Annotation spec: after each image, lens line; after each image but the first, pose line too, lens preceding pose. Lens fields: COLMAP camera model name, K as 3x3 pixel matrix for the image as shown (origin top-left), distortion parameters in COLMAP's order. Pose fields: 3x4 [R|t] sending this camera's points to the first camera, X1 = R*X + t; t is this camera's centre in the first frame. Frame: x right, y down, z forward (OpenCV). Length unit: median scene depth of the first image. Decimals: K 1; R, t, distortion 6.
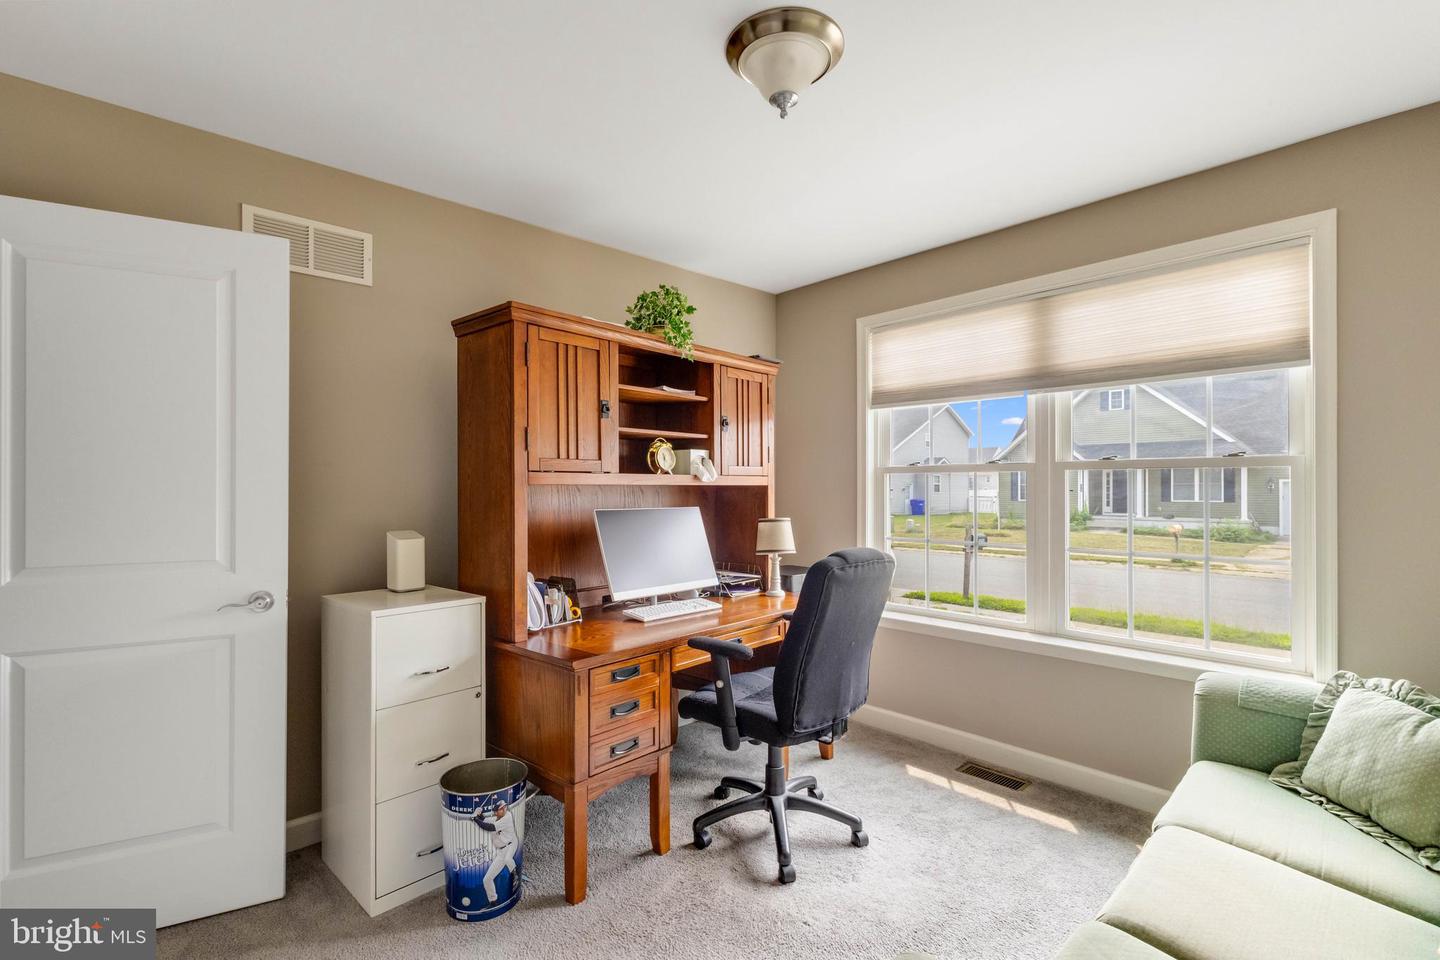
lens RADIAL K [[623.7, 0, 720.0], [0, 623.7, 480.0], [0, 0, 1]] dist [0.018177, -0.000103]
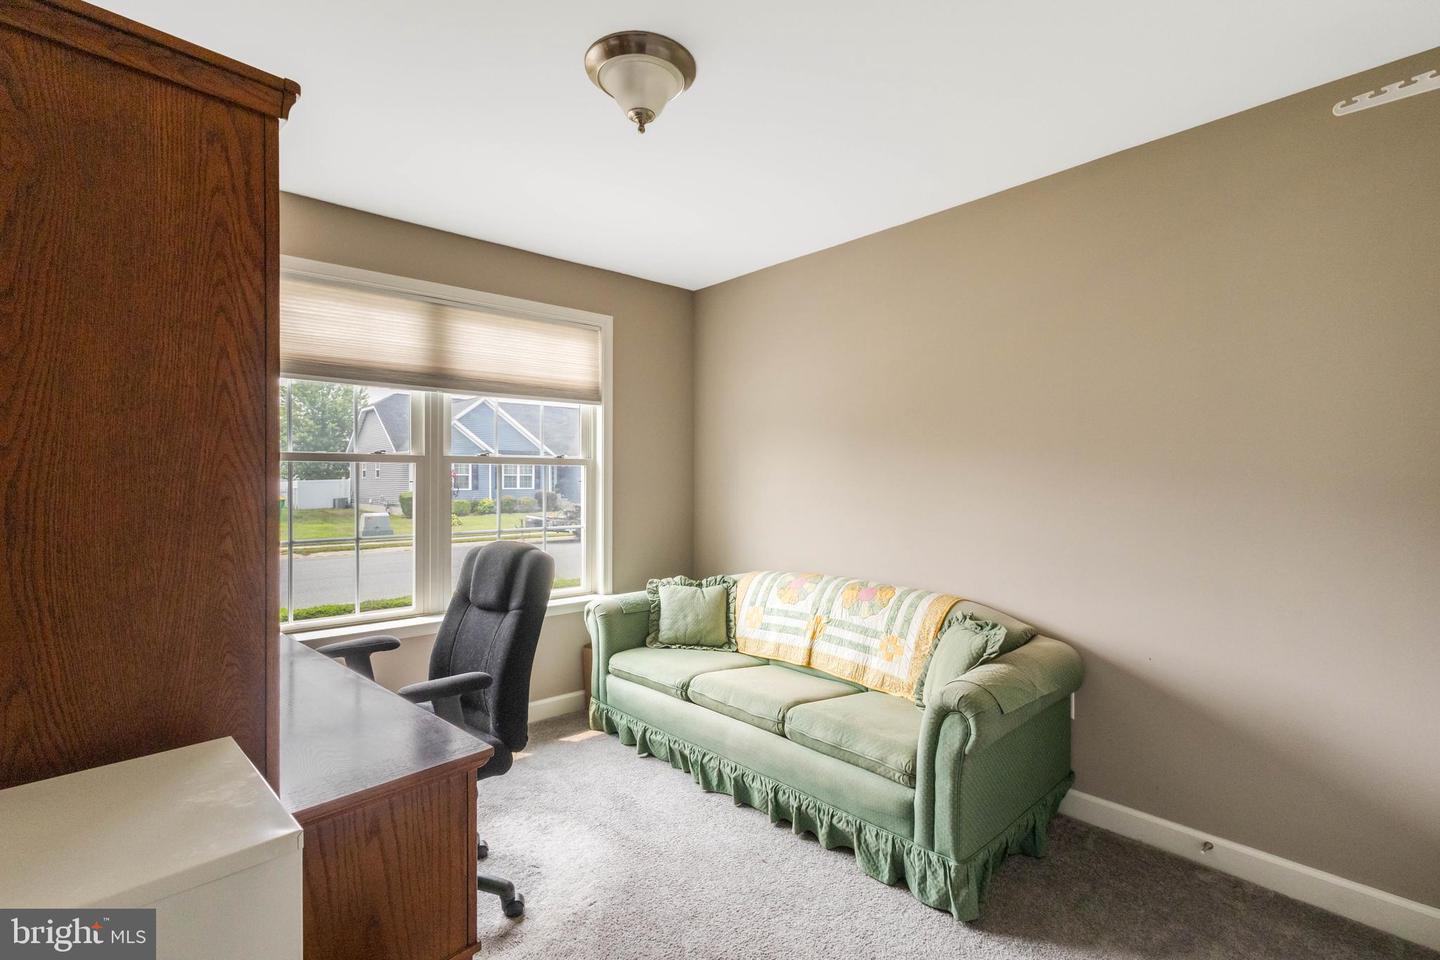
lens RADIAL K [[618.4, 0, 720.0], [0, 618.4, 480.0], [0, 0, 1]] dist [0.000146, -0.000024]
pose [[0.087740, -0.009862, 0.996095, -0.653379], [-0.016043, 0.999807, 0.011312, -0.009109], [-0.996014, -0.016973, 0.087565, 0.543614]]
